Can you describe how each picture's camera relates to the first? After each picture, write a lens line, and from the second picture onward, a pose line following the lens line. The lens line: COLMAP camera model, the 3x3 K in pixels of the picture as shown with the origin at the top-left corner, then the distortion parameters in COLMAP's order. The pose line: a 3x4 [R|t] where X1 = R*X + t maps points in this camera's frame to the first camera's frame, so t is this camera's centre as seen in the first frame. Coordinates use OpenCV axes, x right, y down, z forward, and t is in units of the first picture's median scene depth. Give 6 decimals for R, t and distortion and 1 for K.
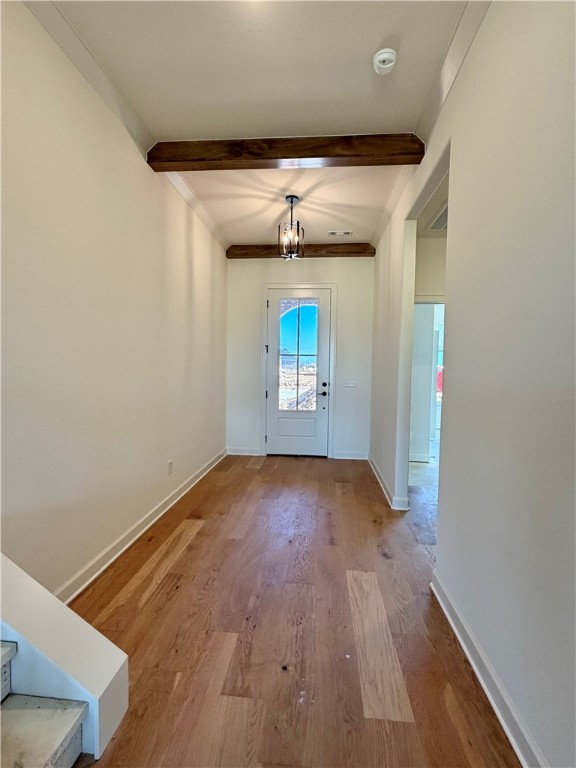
lens RADIAL K [[360.4, 0, 287.6], [0, 360.4, 381.1], [0, 0, 1]] dist [0.000045, -0.000047]
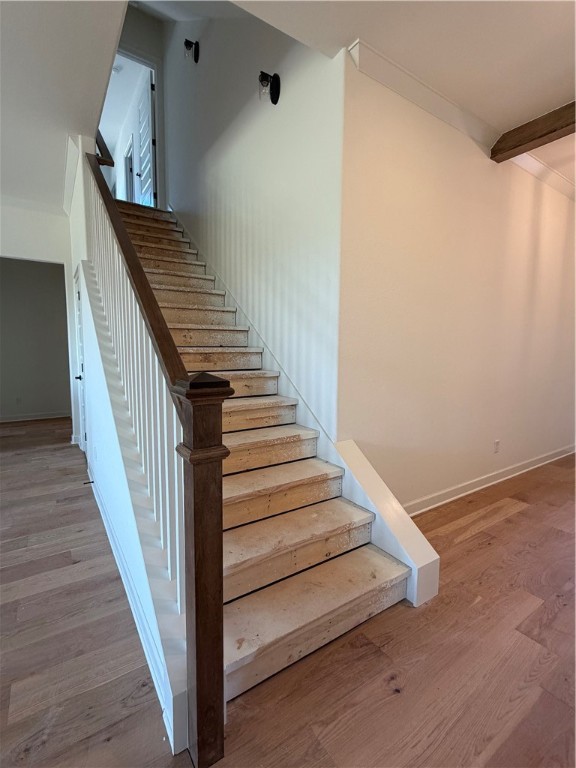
lens RADIAL K [[360.4, 0, 286.5], [0, 360.4, 382.0], [0, 0, 1]] dist [0.000045, -0.000047]
pose [[0.631209, 0.069466, -0.772496, 0.101812], [-0.034901, 0.997516, 0.061183, 0.015229], [0.774827, -0.011659, 0.632066, -0.156835]]
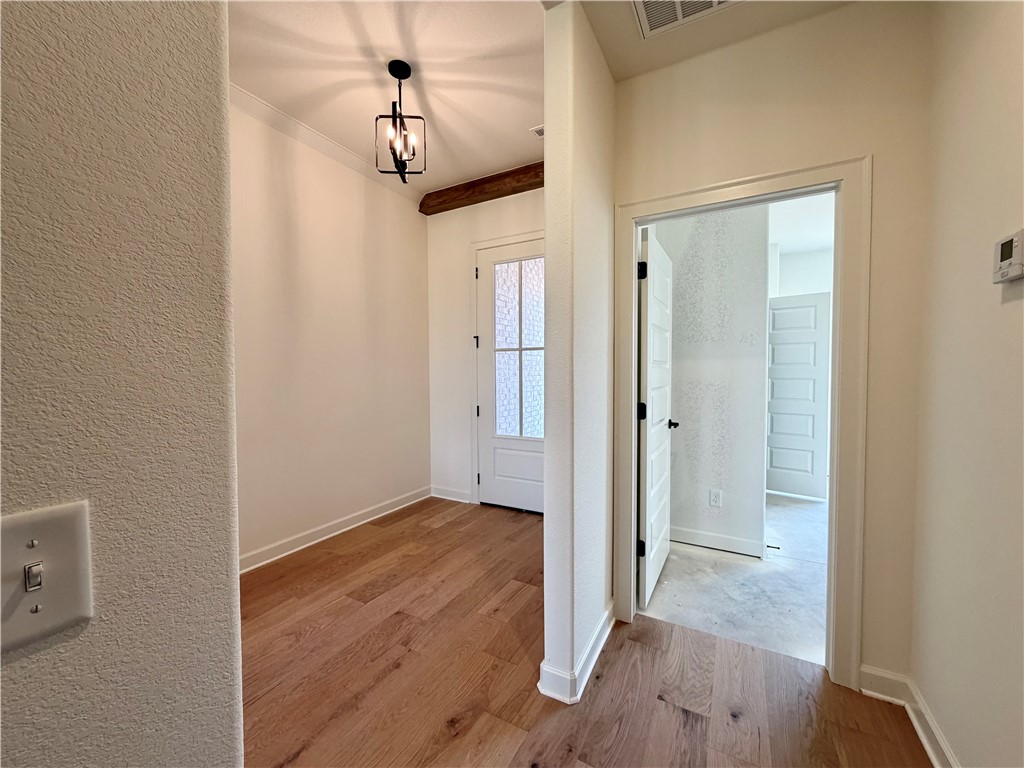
lens RADIAL K [[407.7, 0, 509.2], [0, 407.7, 384.5], [0, 0, 1]] dist [-0.001061, -0.000376]
pose [[0.912736, -0.006573, -0.408497, 0.579456], [0.002896, 0.999950, -0.009619, -0.007974], [0.408539, 0.007596, 0.912709, 0.671030]]
